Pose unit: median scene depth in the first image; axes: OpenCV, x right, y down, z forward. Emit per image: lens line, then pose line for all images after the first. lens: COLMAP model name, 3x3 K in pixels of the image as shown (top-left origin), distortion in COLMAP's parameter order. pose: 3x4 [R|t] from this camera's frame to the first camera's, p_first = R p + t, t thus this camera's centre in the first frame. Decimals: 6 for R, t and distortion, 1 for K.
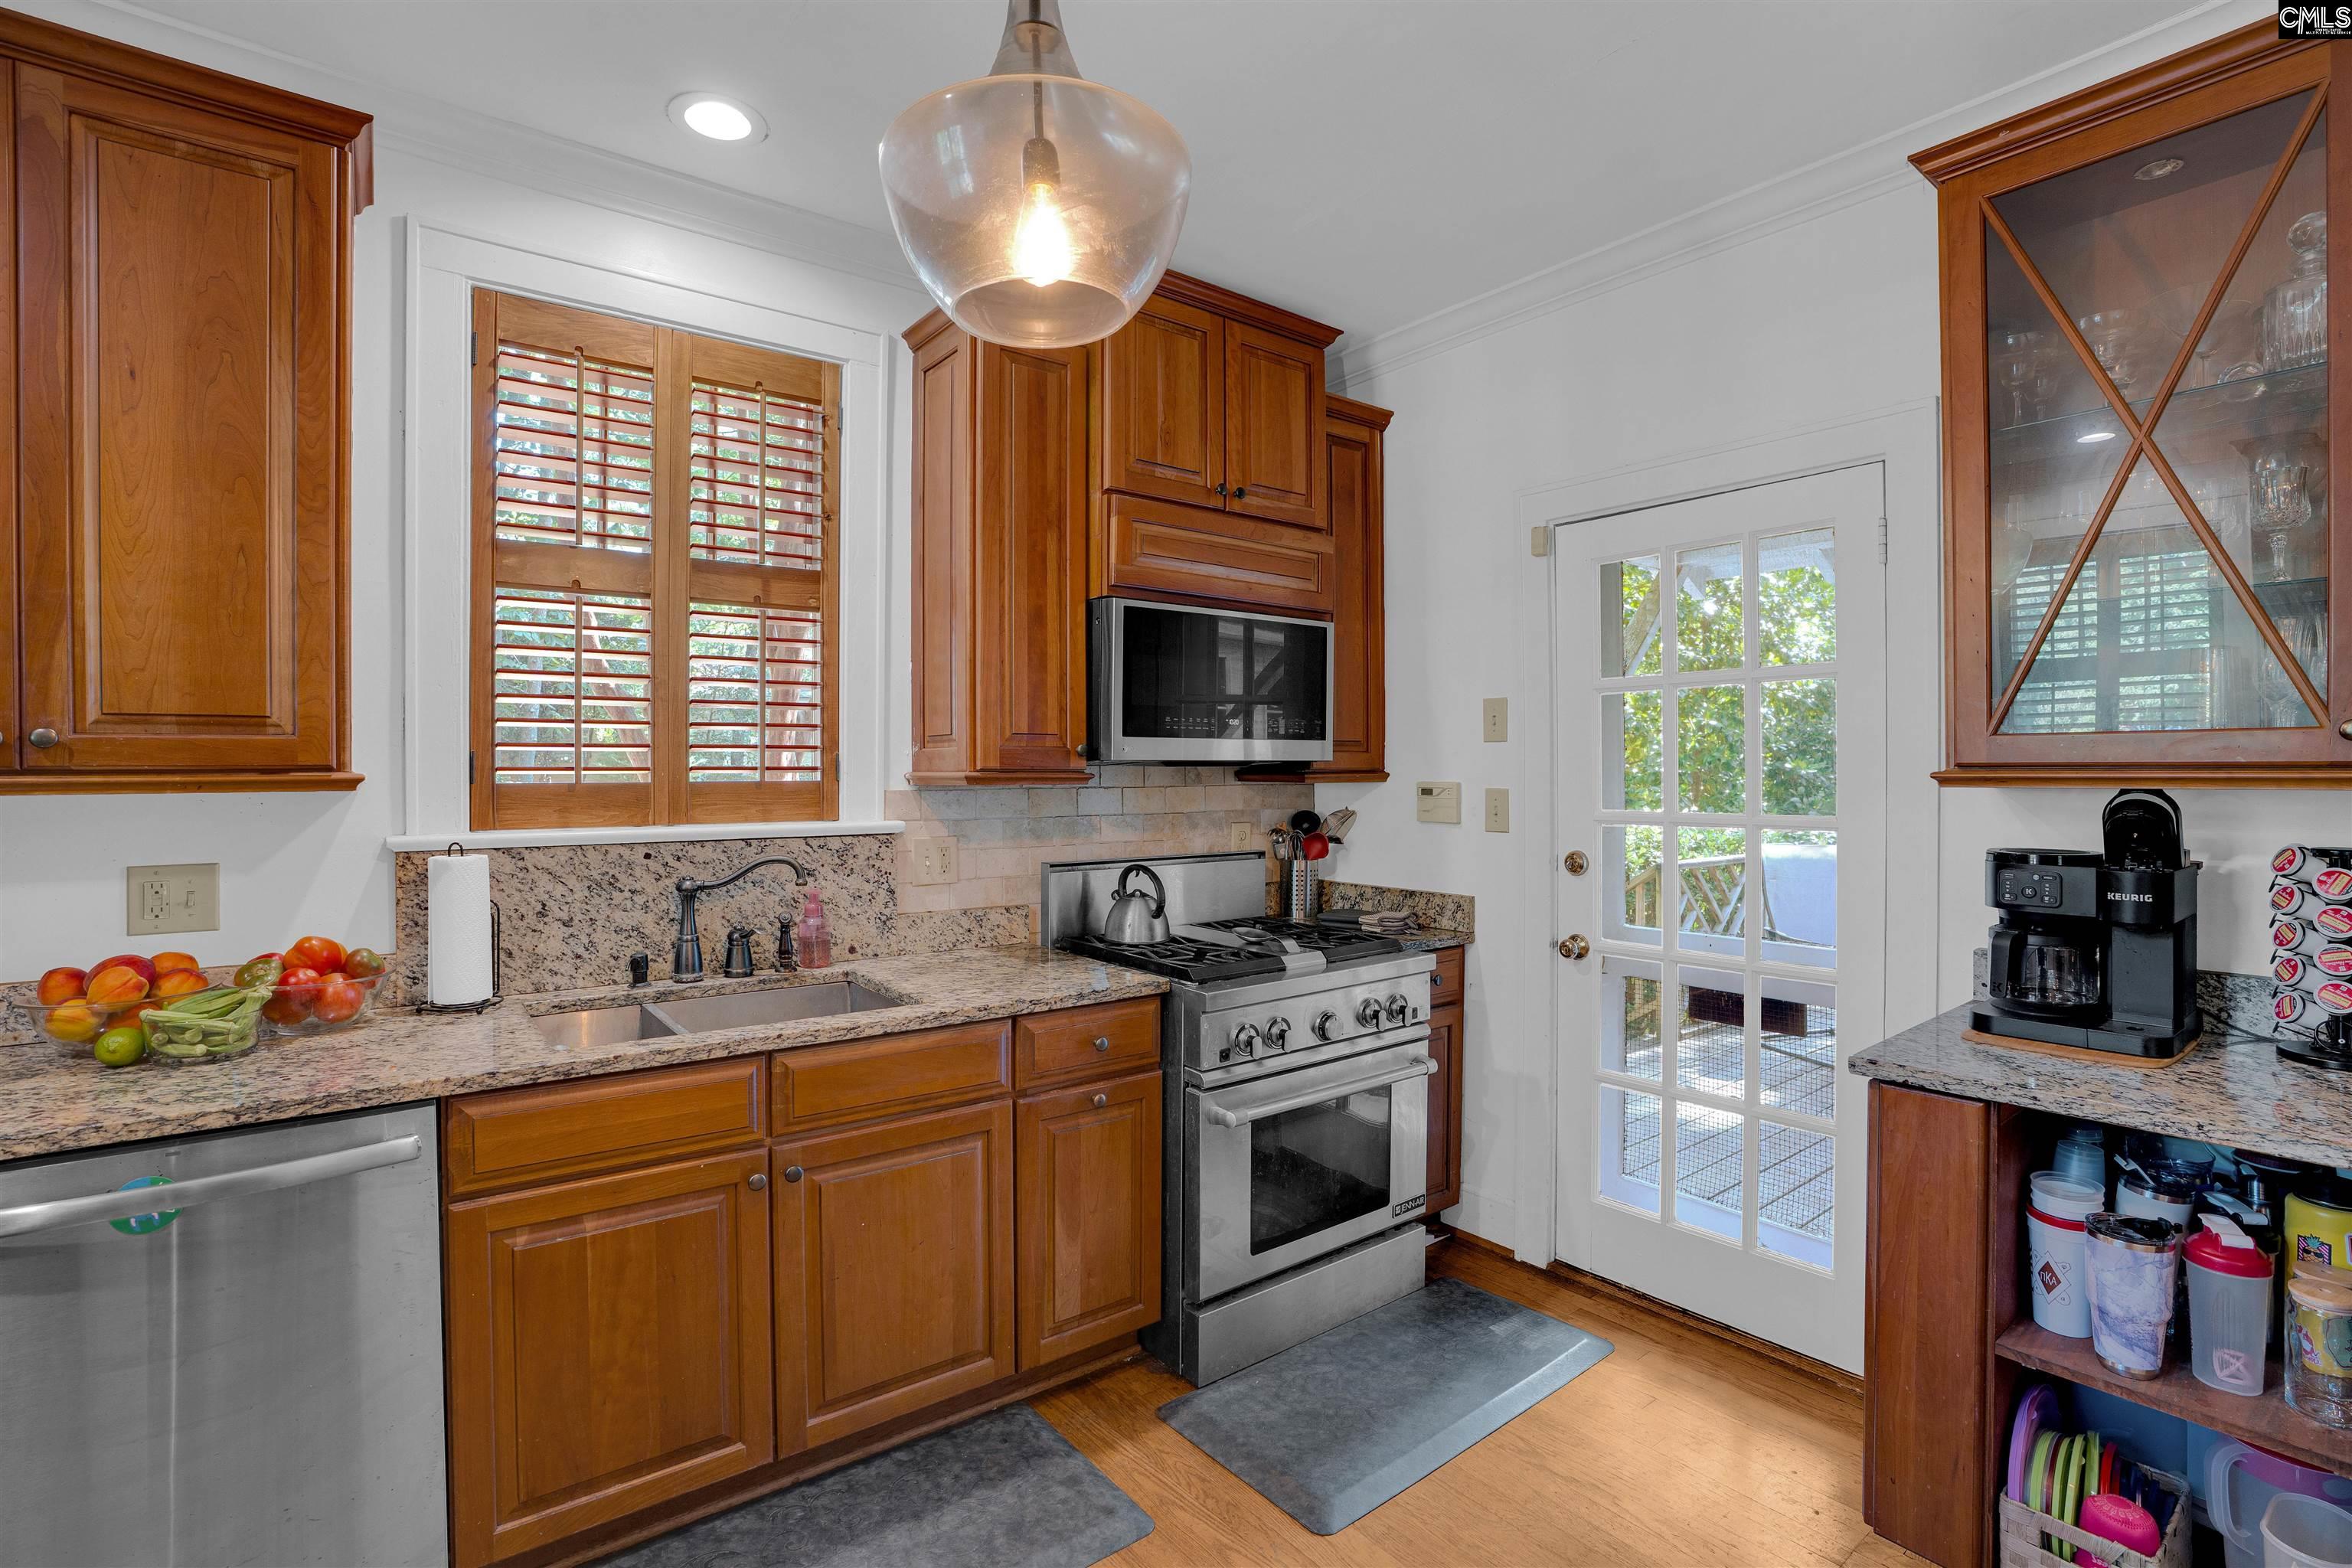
lens RADIAL K [[1085.4, 0, 1172.0], [0, 1085.4, 780.0], [0, 0, 1]] dist [-0.053448, 0.022536]
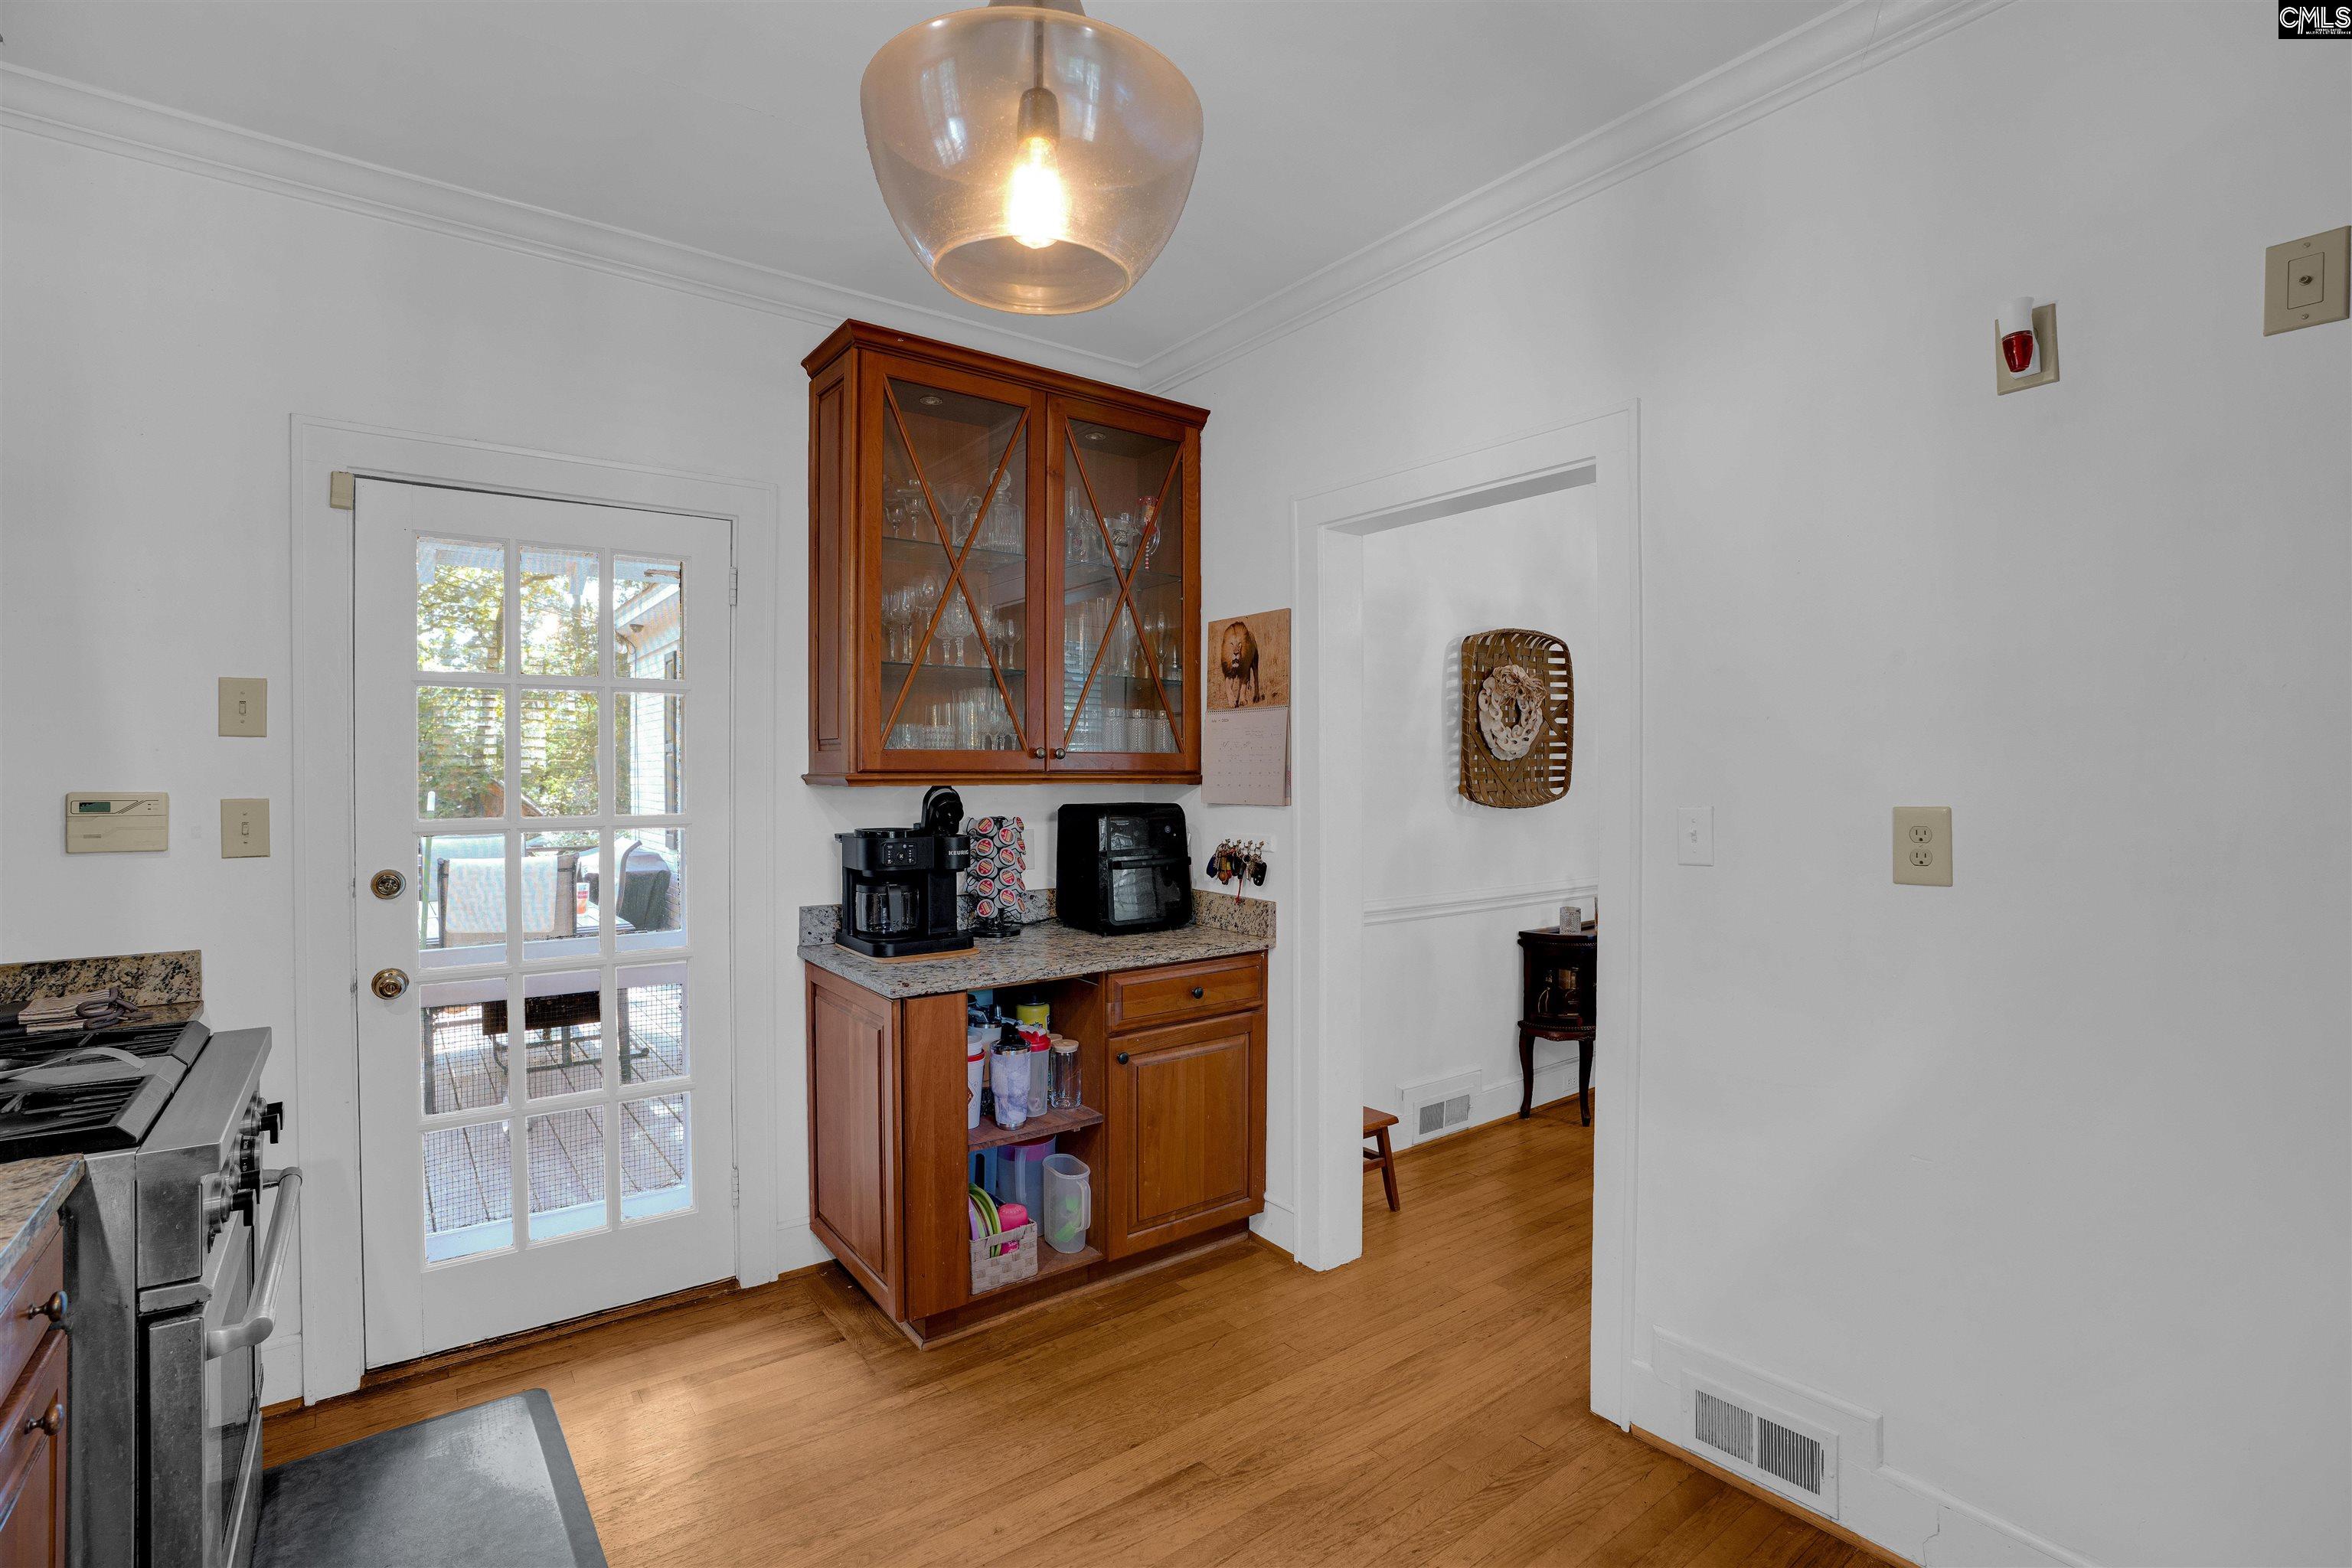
lens RADIAL K [[1085.4, 0, 1172.0], [0, 1085.4, 780.0], [0, 0, 1]] dist [-0.053448, 0.022536]
pose [[0.026413, -0.001240, 0.999650, -0.484534], [0.008926, 0.999960, 0.001004, -0.000294], [-0.999611, 0.008897, 0.026423, 0.400977]]
